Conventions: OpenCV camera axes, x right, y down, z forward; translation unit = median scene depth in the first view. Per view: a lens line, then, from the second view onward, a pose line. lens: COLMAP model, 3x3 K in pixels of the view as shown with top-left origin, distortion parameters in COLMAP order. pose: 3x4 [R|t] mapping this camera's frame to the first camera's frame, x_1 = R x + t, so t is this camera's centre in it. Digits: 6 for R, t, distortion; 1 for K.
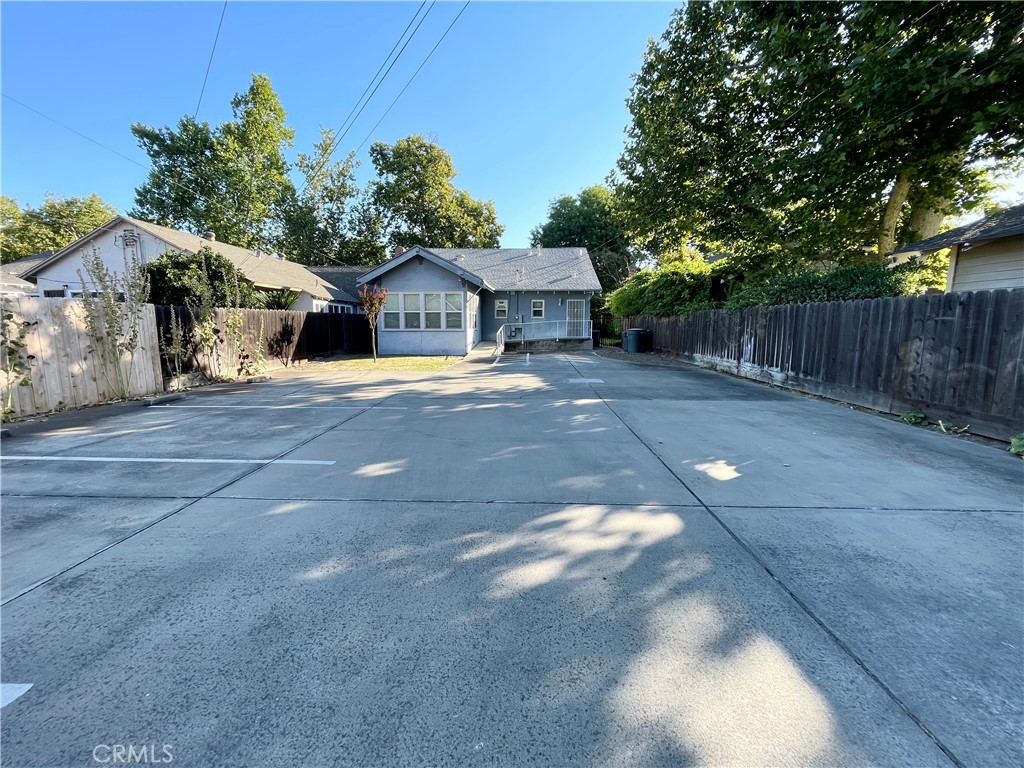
lens RADIAL K [[410.3, 0, 509.0], [0, 410.3, 384.9], [0, 0, 1]] dist [0.001207, 0.000152]
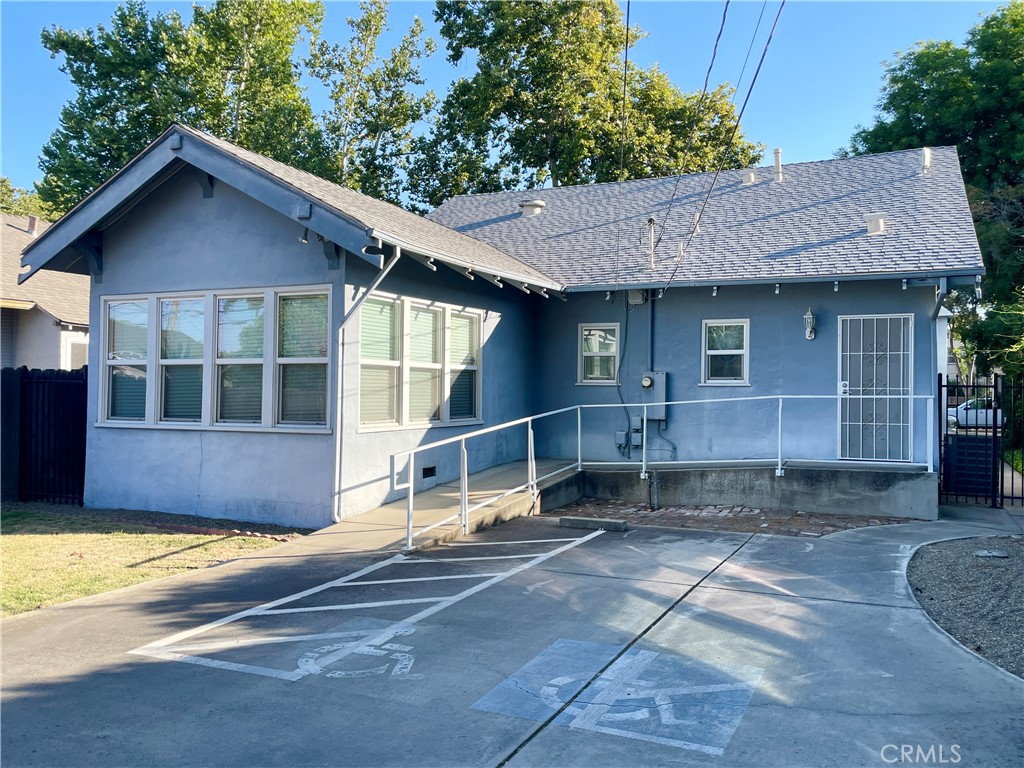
lens RADIAL K [[862.8, 0, 510.1], [0, 862.8, 384.4], [0, 0, 1]] dist [0.044266, -0.009921]
pose [[0.930041, 0.004145, -0.367432, 0.156039], [-0.061401, 0.987631, -0.144276, -0.073169], [0.362289, 0.156743, 0.918792, 0.431061]]
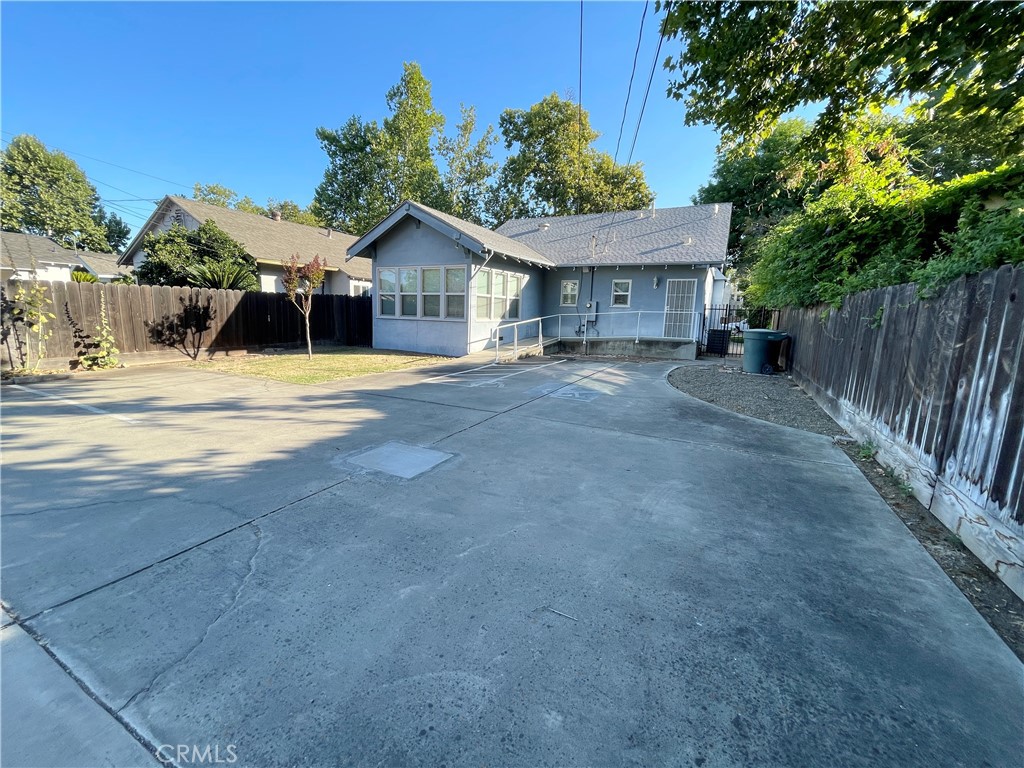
lens RADIAL K [[416.5, 0, 508.7], [0, 416.5, 381.3], [0, 0, 1]] dist [-0.001568, 0.000616]
pose [[0.910367, 0.092912, -0.403236, 0.199933], [-0.087097, 0.995660, 0.032781, -0.048899], [0.404532, 0.005278, 0.914509, 0.309283]]
